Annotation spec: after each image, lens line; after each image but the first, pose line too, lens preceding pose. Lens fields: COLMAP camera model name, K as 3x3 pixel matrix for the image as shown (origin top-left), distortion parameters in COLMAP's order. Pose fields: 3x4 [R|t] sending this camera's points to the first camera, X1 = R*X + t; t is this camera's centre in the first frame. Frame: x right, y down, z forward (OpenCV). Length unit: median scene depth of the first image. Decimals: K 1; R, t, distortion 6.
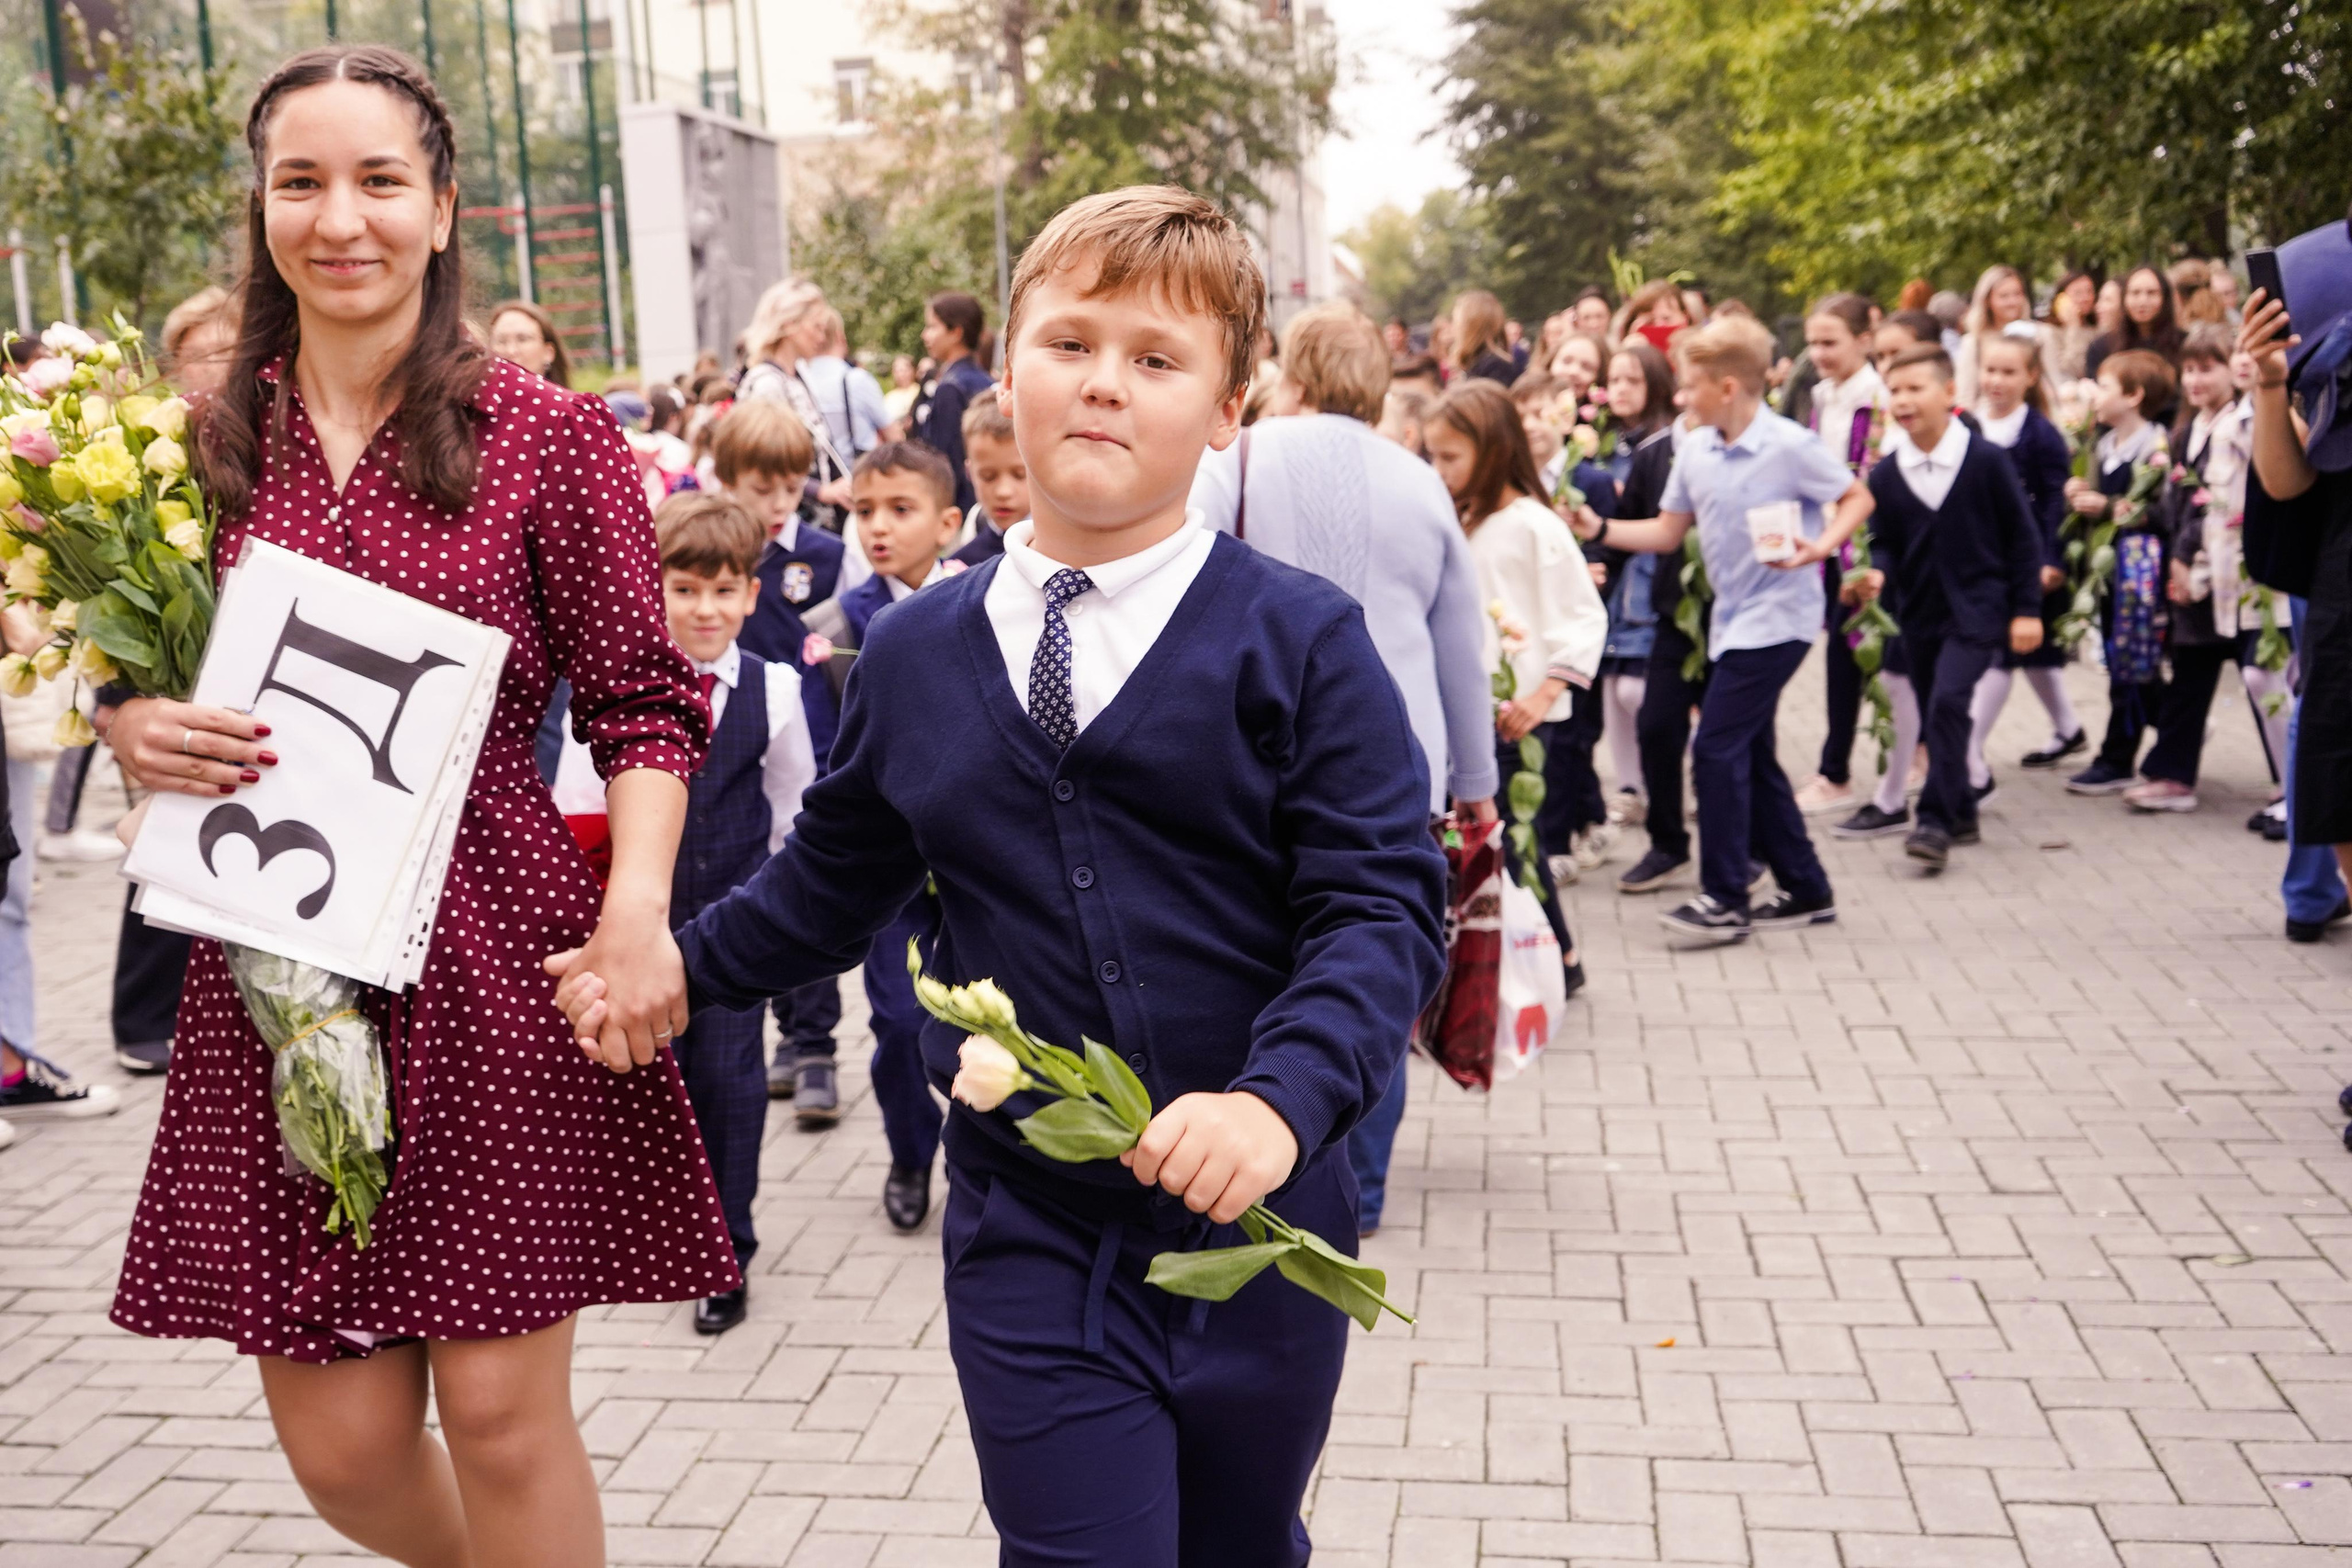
lens RADIAL K [[2225.8, 0, 1091.5], [0, 2225.8, 803.9], [0, 0, 1]] dist [-0.026091, 0.000000]
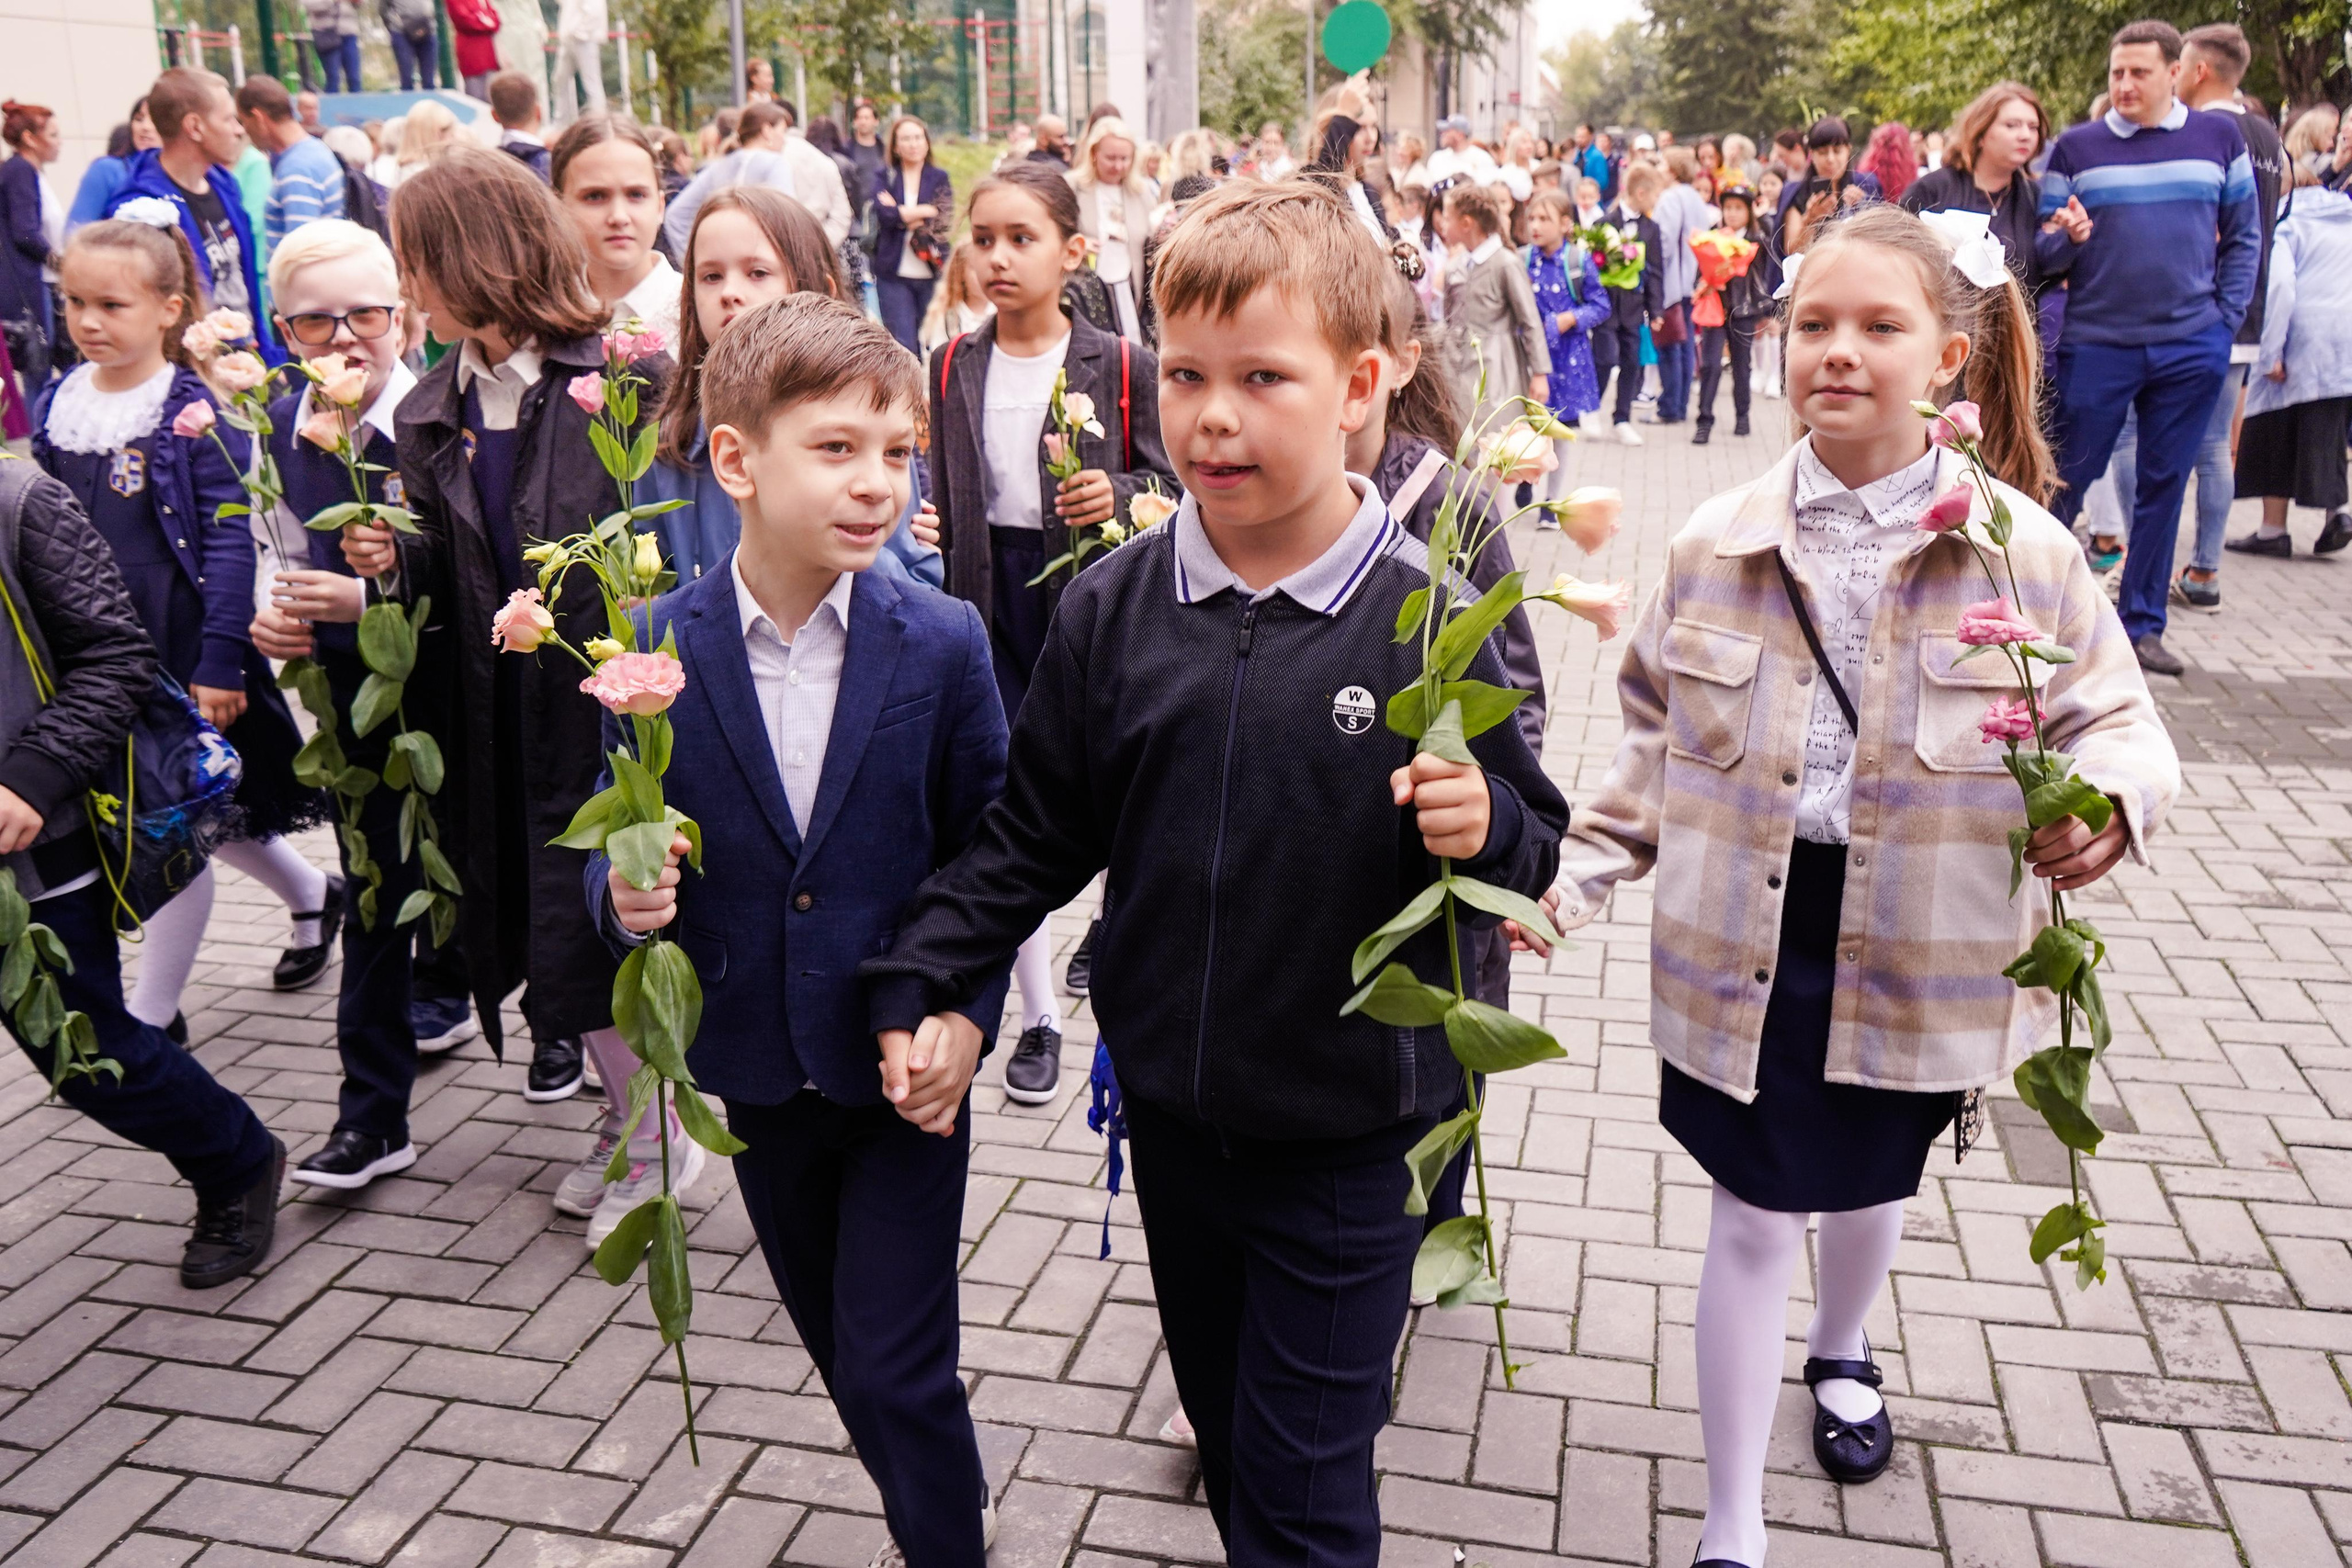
lens RADIAL K [[2125.2, 0, 1114.2], [0, 2125.2, 827.3], [0, 0, 1]] dist [-0.055255, 0.025909]
pose [[0.997598, 0.054777, -0.042397, -0.075566], [-0.049260, 0.991342, 0.121712, 0.063480], [0.048697, -0.119331, 0.991660, -0.340305]]
